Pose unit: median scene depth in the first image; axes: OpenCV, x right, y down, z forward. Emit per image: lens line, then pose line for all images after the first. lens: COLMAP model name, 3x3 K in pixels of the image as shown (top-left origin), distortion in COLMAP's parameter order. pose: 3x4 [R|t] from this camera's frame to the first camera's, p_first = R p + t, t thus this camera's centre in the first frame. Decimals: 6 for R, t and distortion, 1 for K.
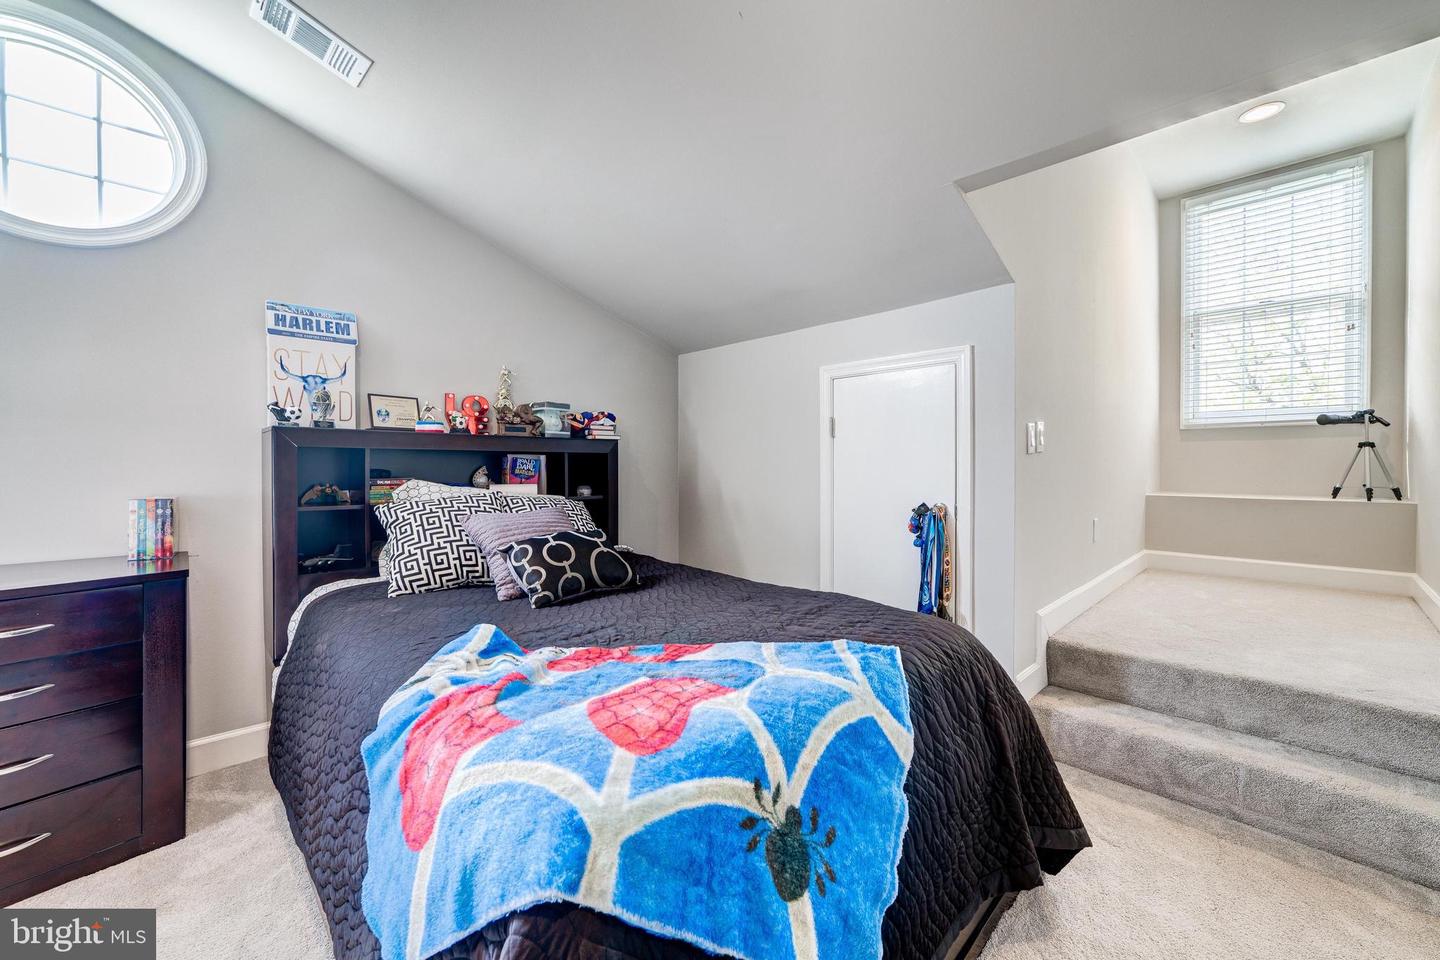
lens RADIAL K [[569.4, 0, 708.7], [0, 569.4, 475.2], [0, 0, 1]] dist [-0.026405, 0.000316]
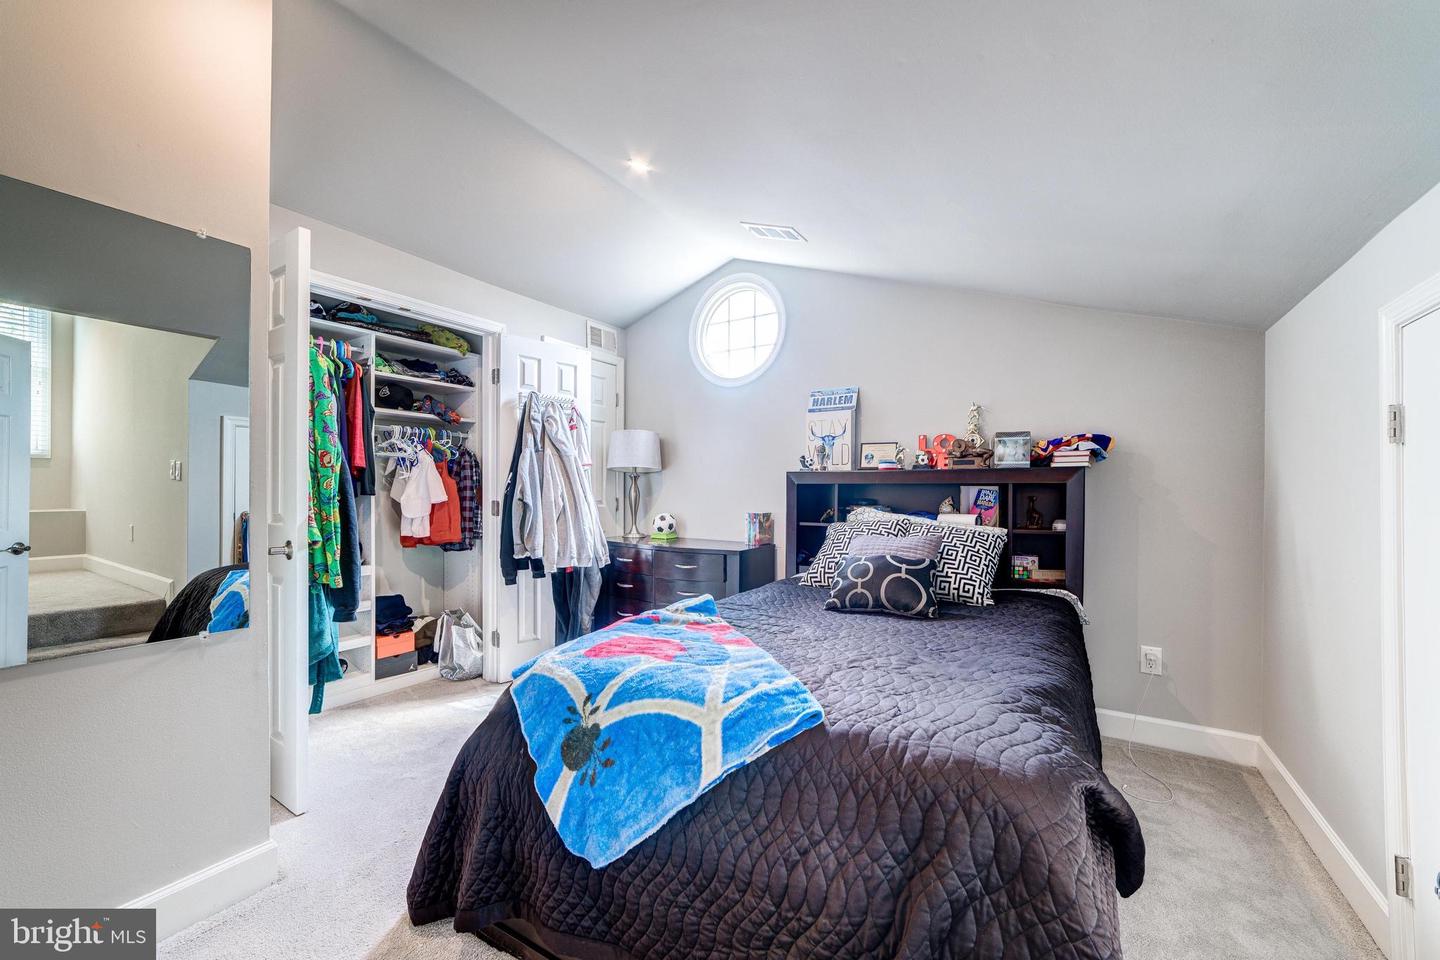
lens RADIAL K [[546.6, 0, 722.5], [0, 546.6, 490.2], [0, 0, 1]] dist [-0.055146, 0.026174]
pose [[0.245012, -0.005735, -0.969503, 0.641843], [-0.021175, 0.999712, -0.011265, -0.009593], [0.969289, 0.023289, 0.244820, 0.378527]]
